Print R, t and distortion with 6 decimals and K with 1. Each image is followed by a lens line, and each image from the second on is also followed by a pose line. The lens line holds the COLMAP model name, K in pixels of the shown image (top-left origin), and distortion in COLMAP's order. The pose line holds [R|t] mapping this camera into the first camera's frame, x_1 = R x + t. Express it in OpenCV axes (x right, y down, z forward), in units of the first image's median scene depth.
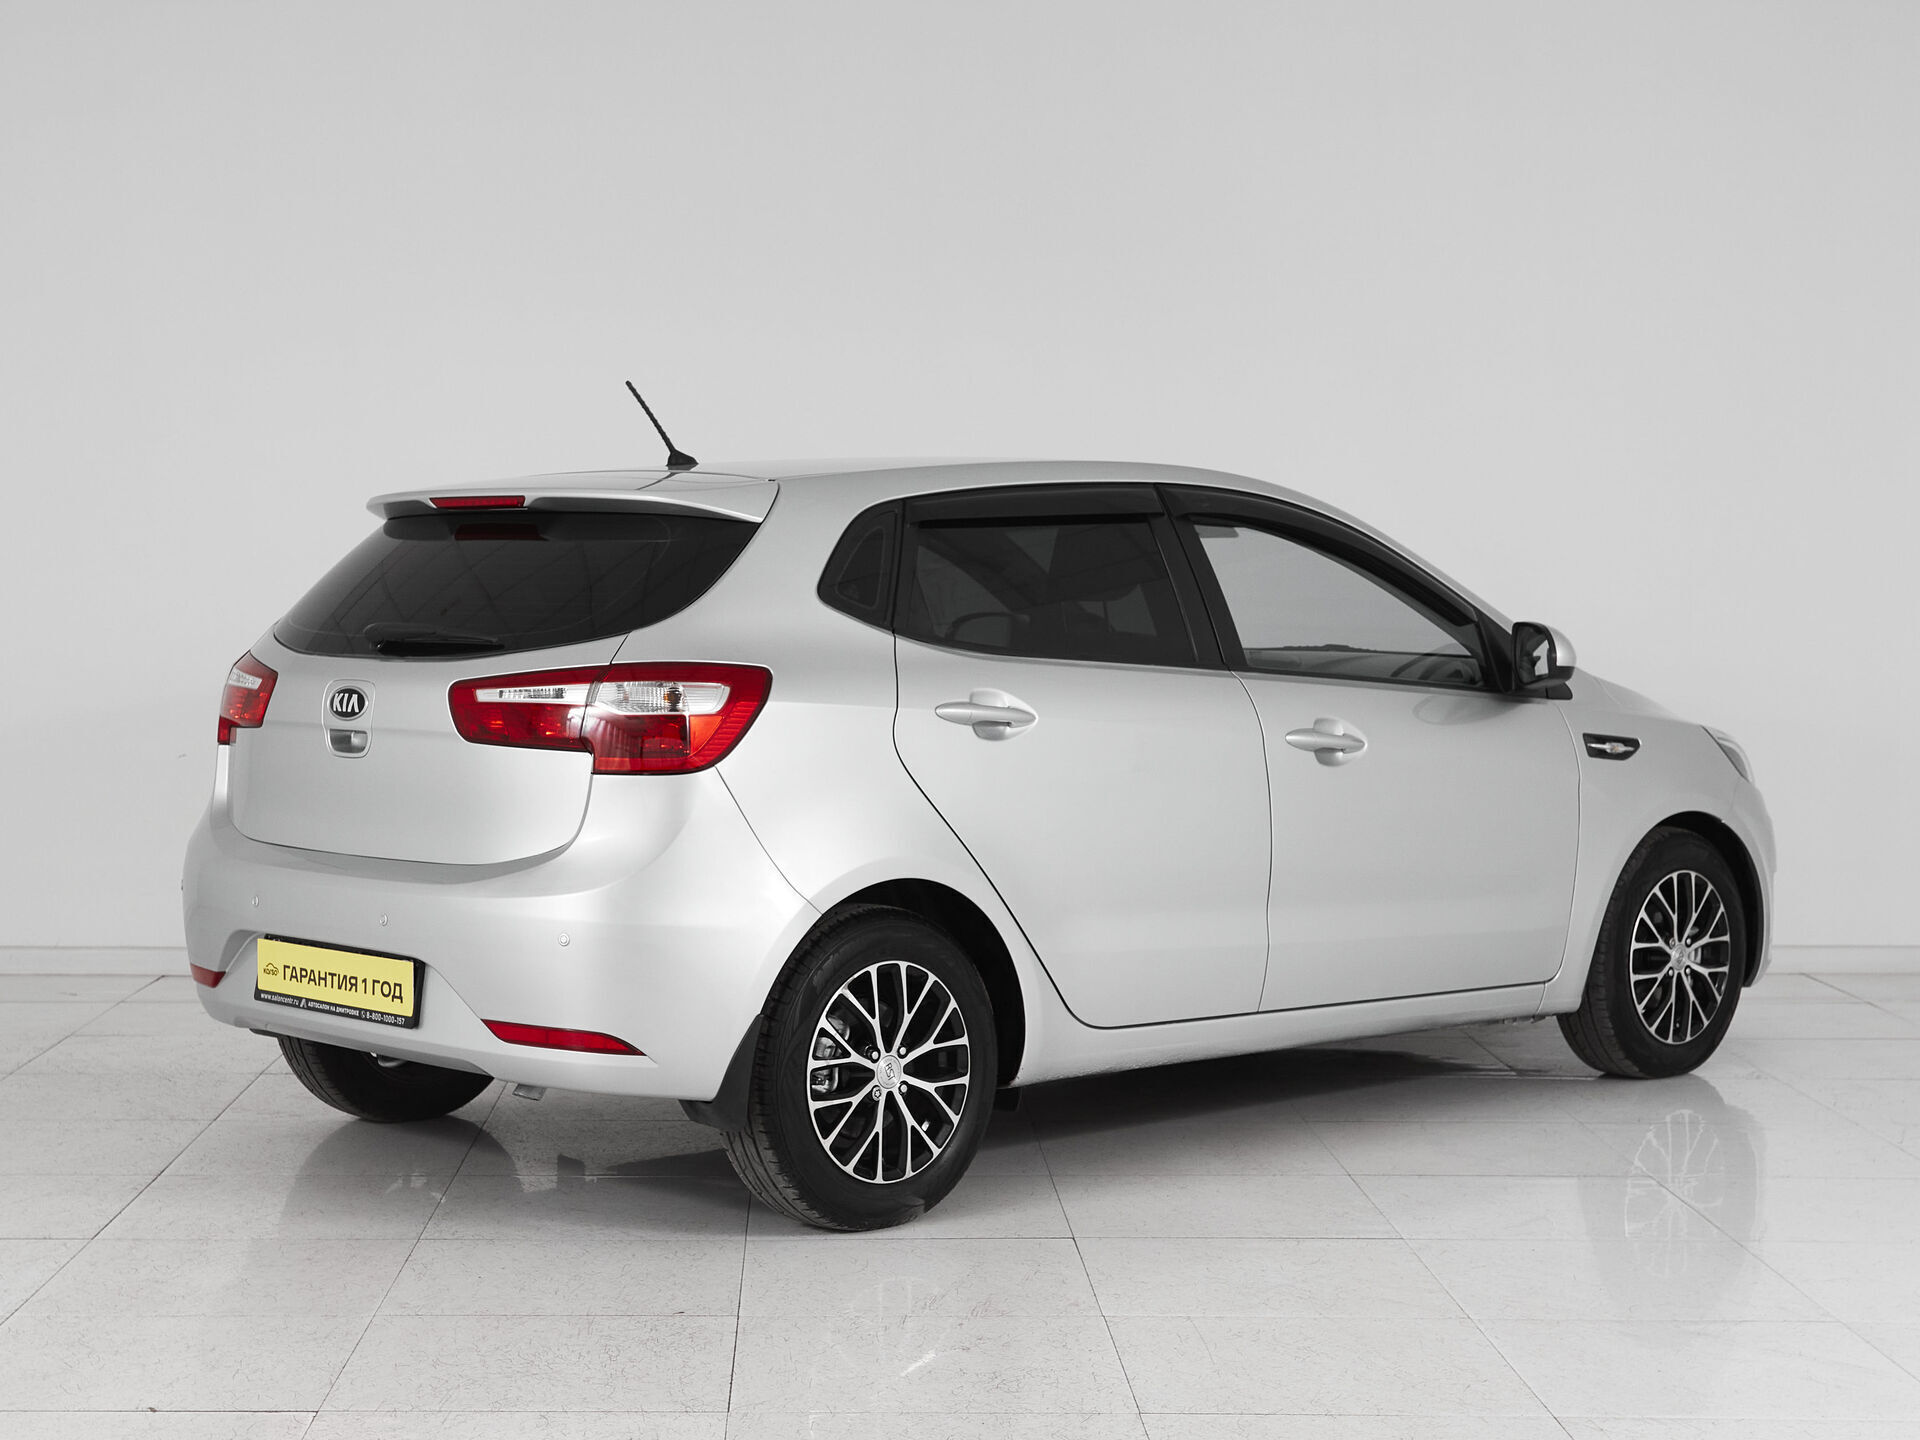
lens RADIAL K [[2854.3, 0, 960.0], [0, 2854.3, 720.0], [0, 0, 1]] dist [-0.309114, -0.039419]
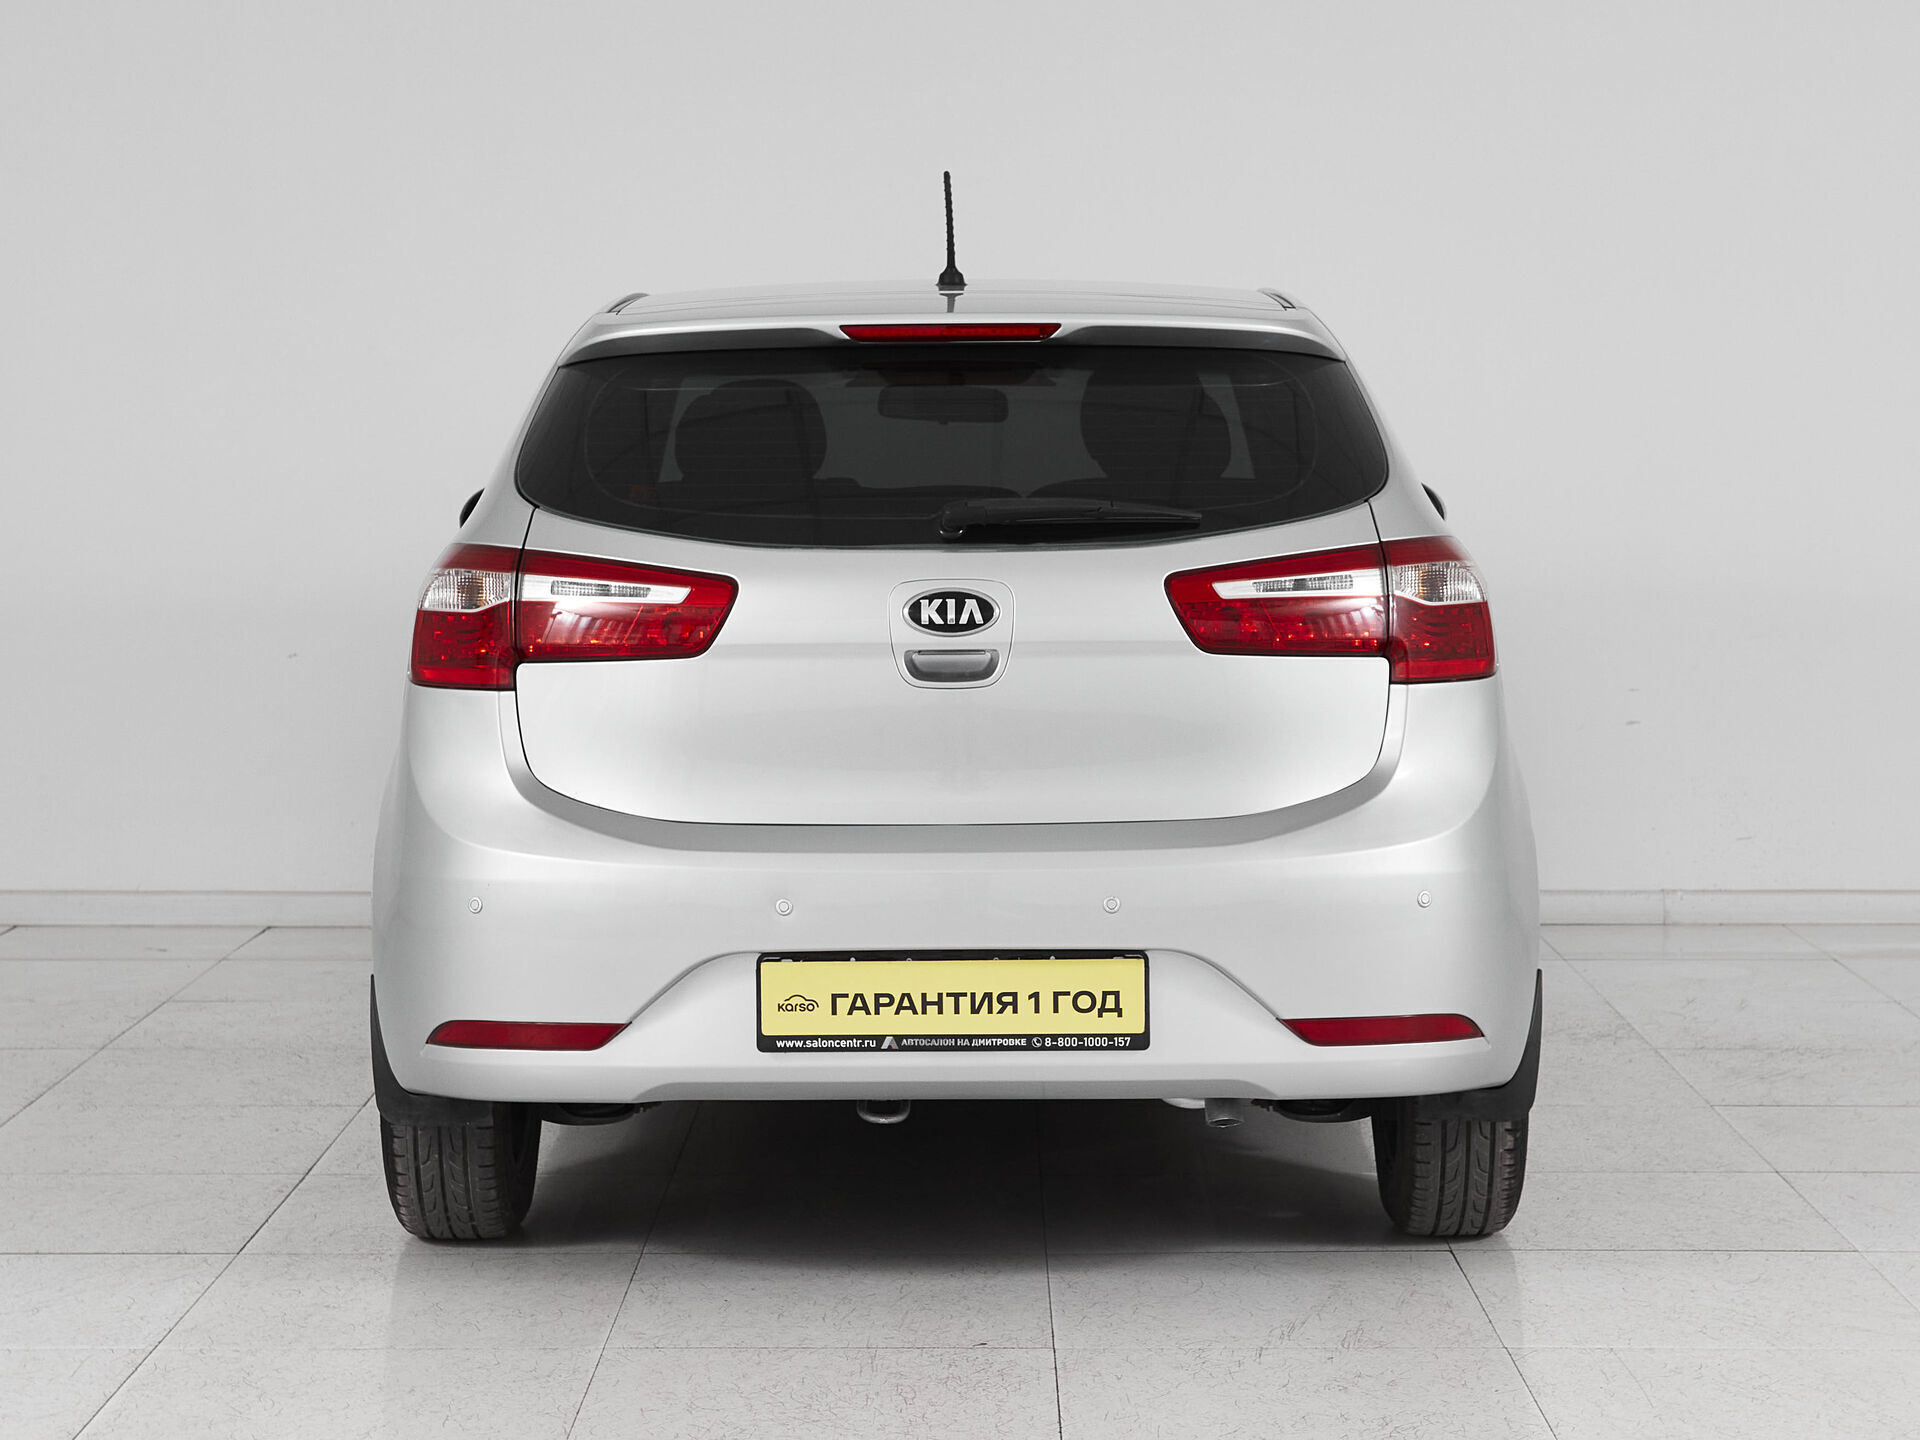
lens RADIAL K [[2854.3, 0, 960.0], [0, 2854.3, 720.0], [0, 0, 1]] dist [-0.309114, -0.039419]
pose [[0.810284, -0.086643, 0.579597, -0.645410], [0.052146, 0.995747, 0.075952, -0.034476], [-0.583712, -0.031319, 0.811356, 0.418578]]
